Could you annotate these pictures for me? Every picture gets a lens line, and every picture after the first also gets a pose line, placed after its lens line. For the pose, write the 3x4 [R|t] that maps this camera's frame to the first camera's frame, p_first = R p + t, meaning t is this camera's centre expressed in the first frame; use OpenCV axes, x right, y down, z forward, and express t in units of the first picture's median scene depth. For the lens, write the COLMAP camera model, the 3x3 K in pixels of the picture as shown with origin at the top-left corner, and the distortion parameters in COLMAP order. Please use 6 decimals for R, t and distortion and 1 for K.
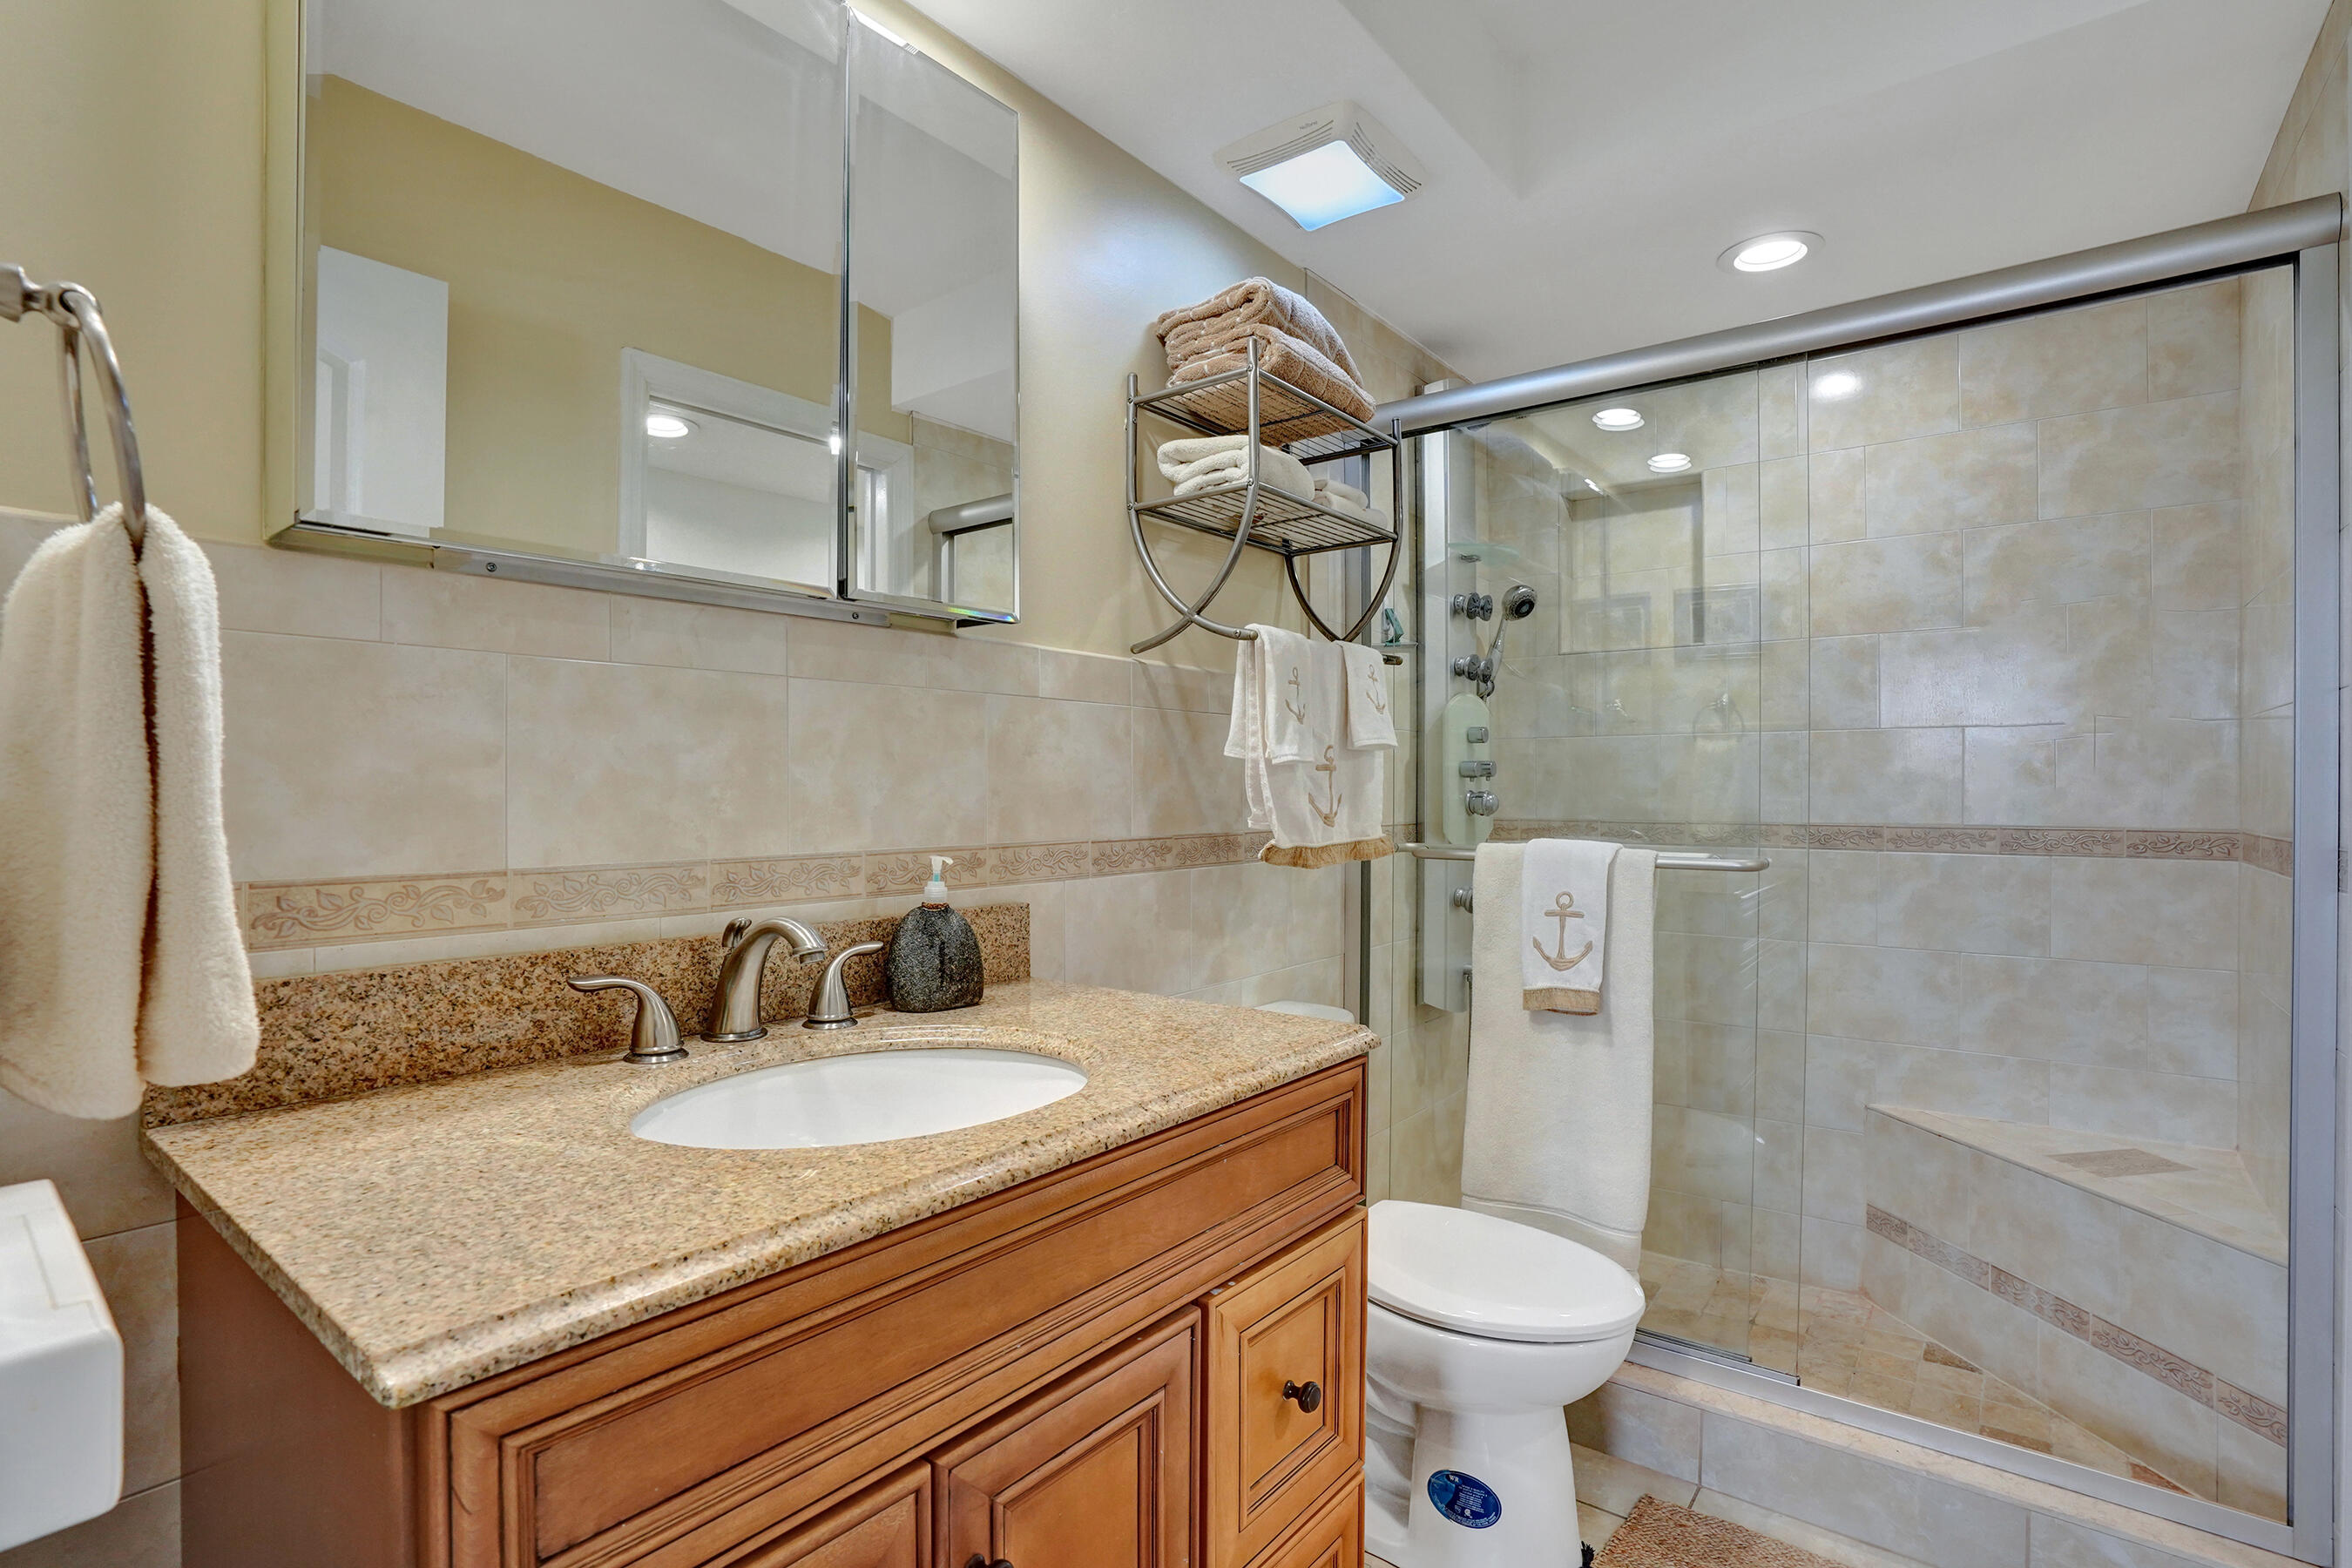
lens RADIAL K [[1109.7, 0, 1182.9], [0, 1109.7, 801.4], [0, 0, 1]] dist [-0.039542, 0.006528]
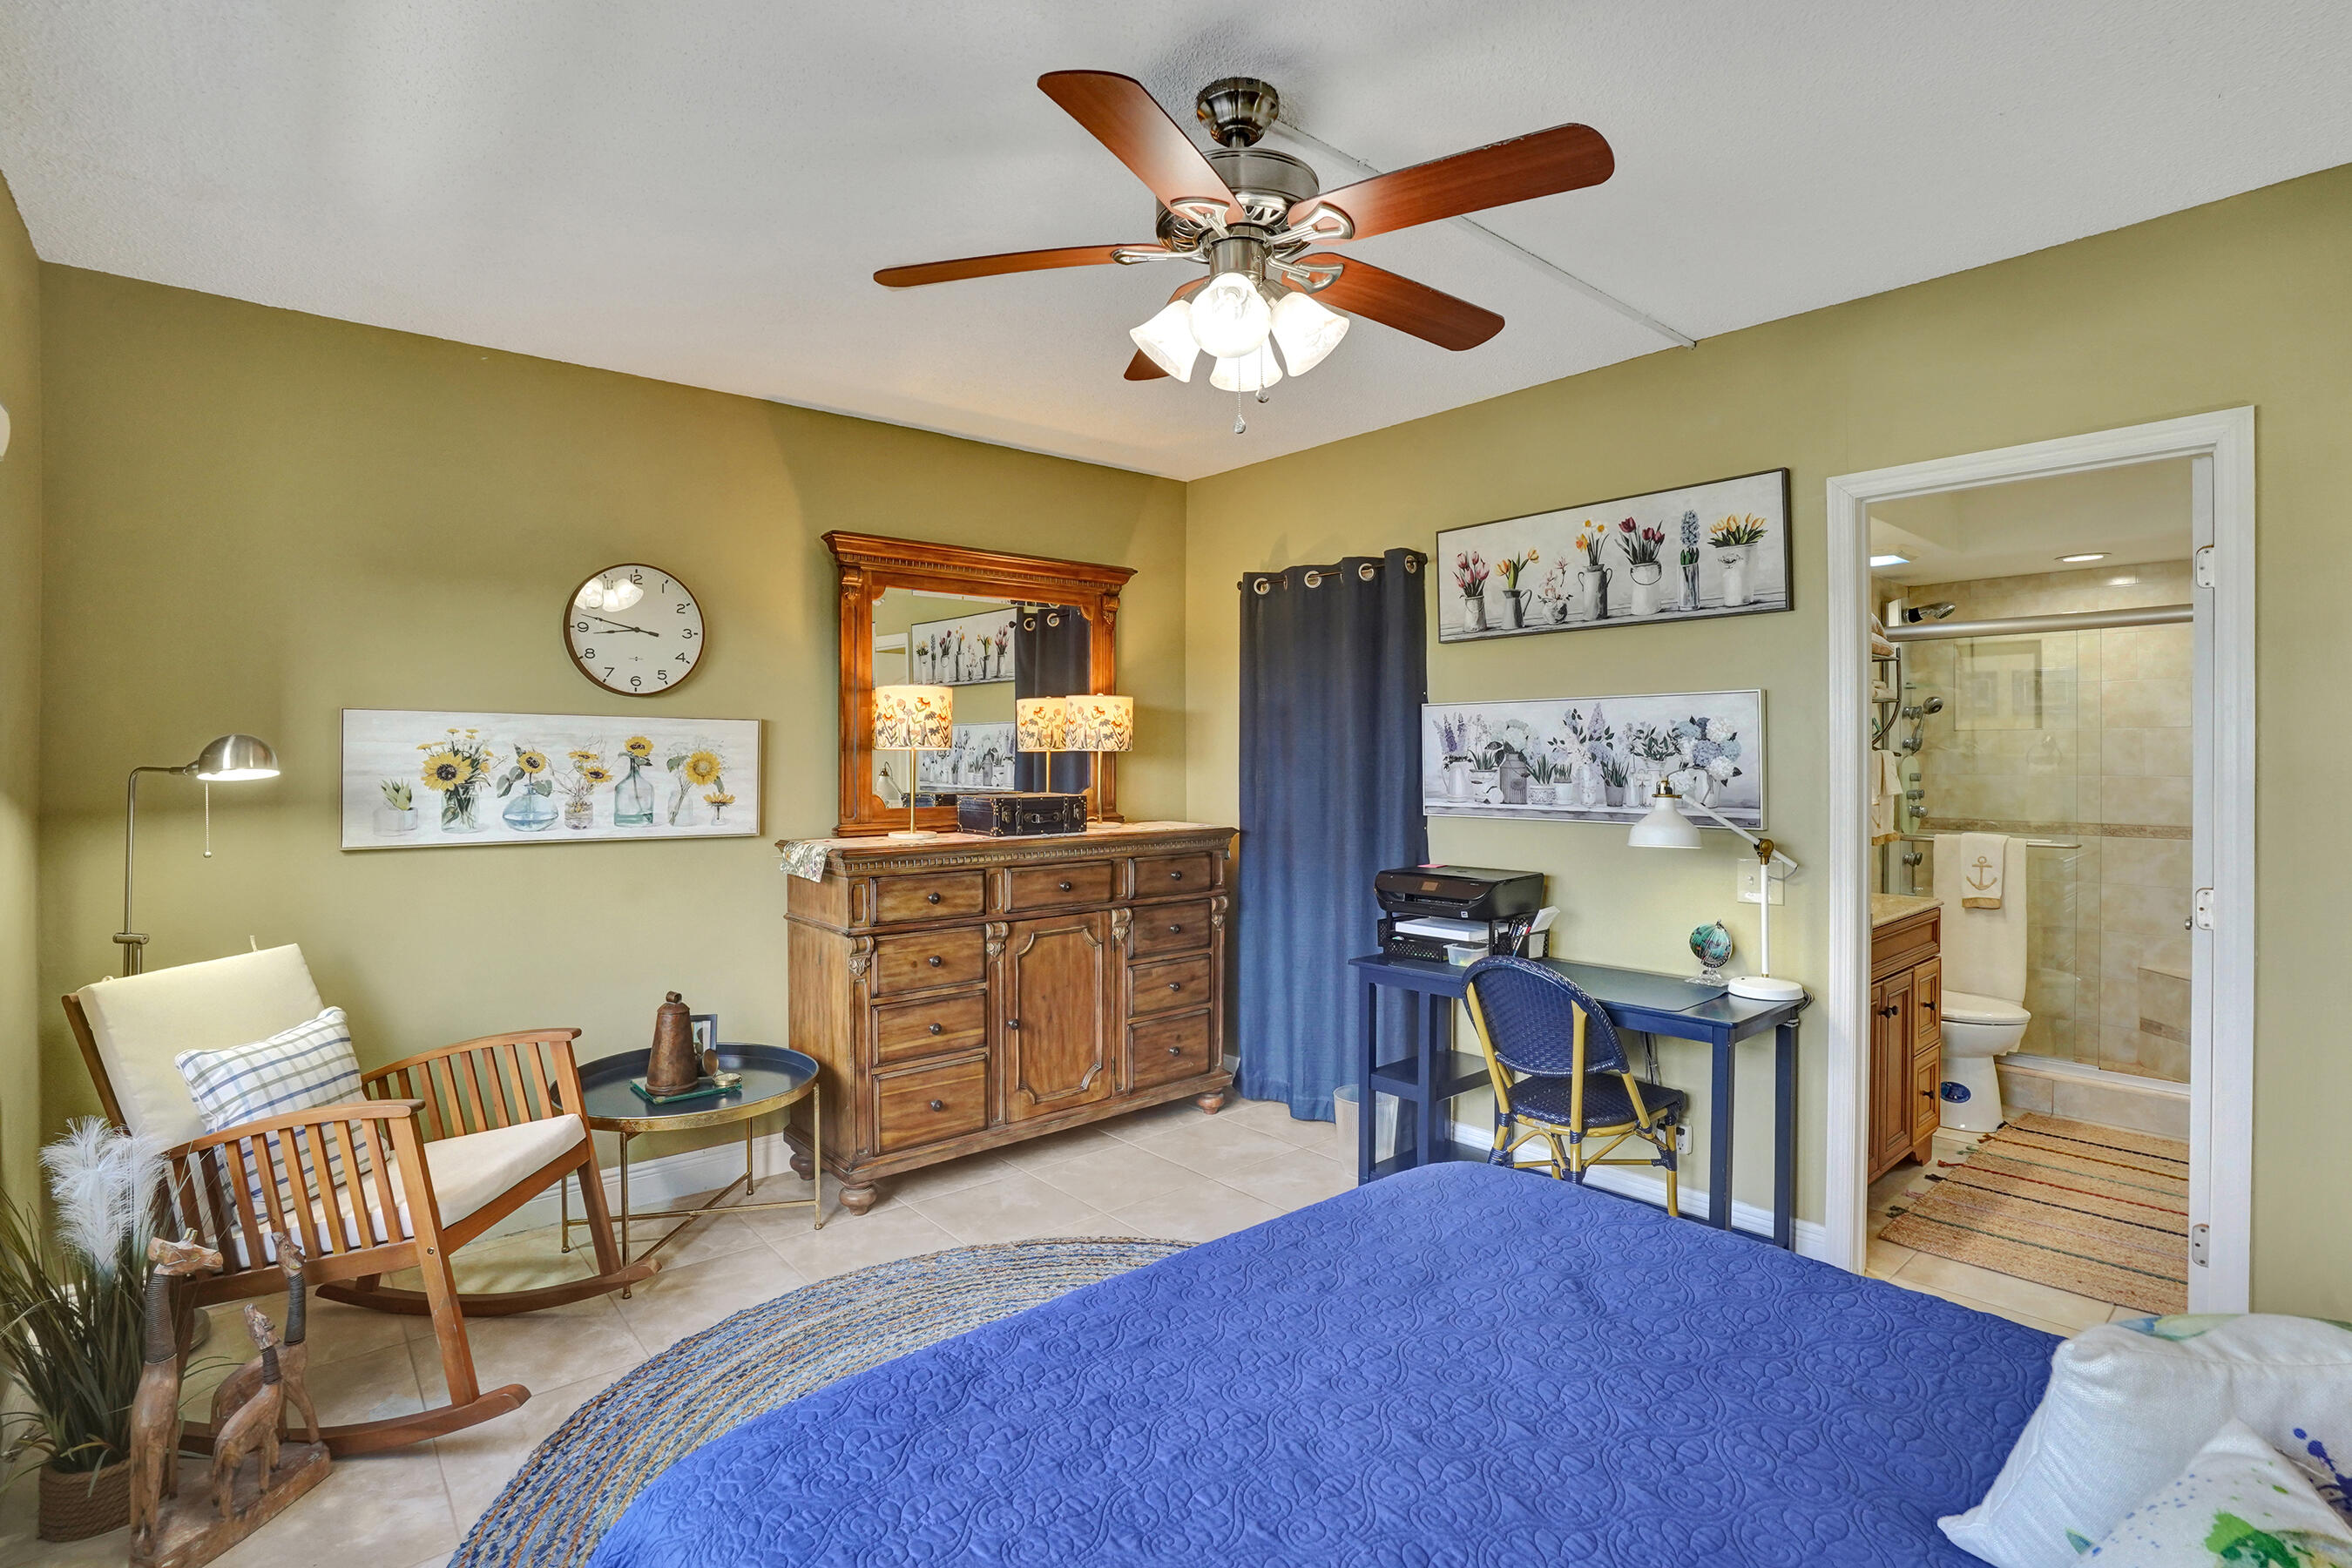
lens RADIAL K [[1109.7, 0, 1142.7], [0, 1109.7, 752.2], [0, 0, 1]] dist [-0.039542, 0.006528]
pose [[0.975450, -0.005327, -0.220155, -2.459472], [0.003767, 0.999965, -0.007502, -0.356391], [0.220187, 0.006489, 0.975436, -4.559609]]
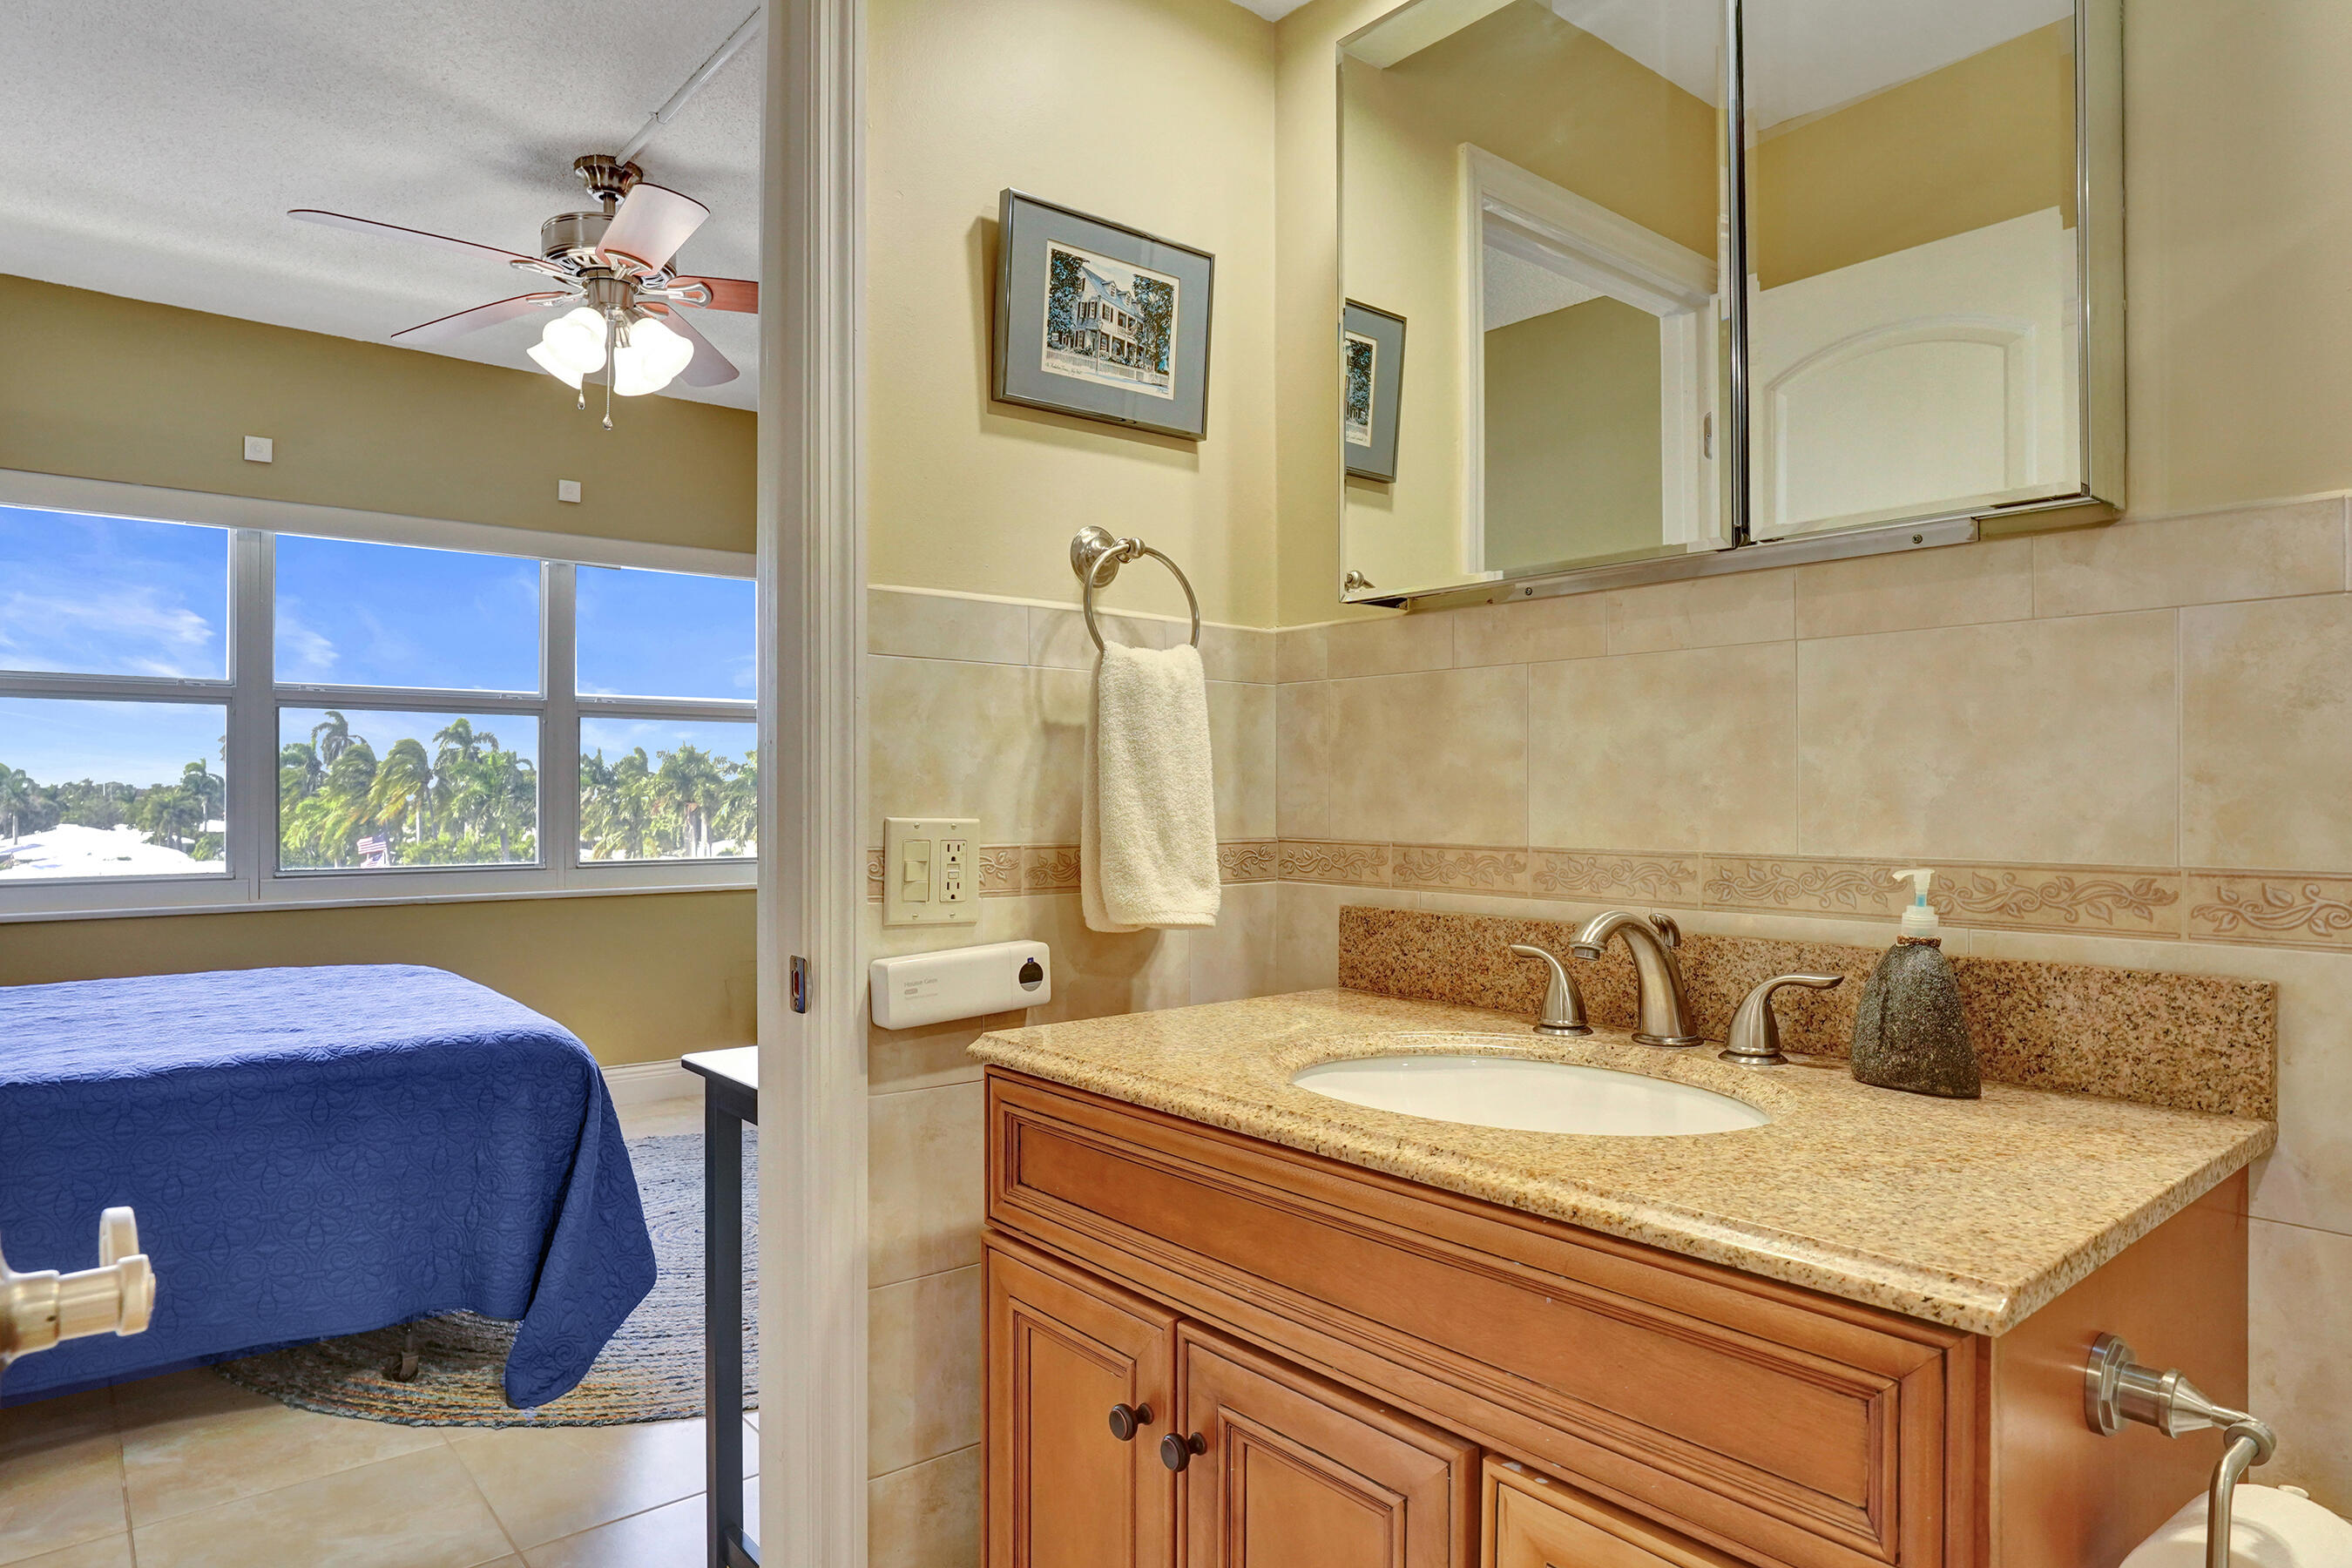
lens RADIAL K [[1389.8, 0, 1182.0], [0, 1389.8, 774.2], [0, 0, 1]] dist [0.004117, 0.002829]
pose [[-0.186239, -0.013616, -0.982410, 0.768135], [-0.009131, 0.999885, -0.012127, 0.004694], [0.982462, 0.006712, -0.186342, 0.755175]]
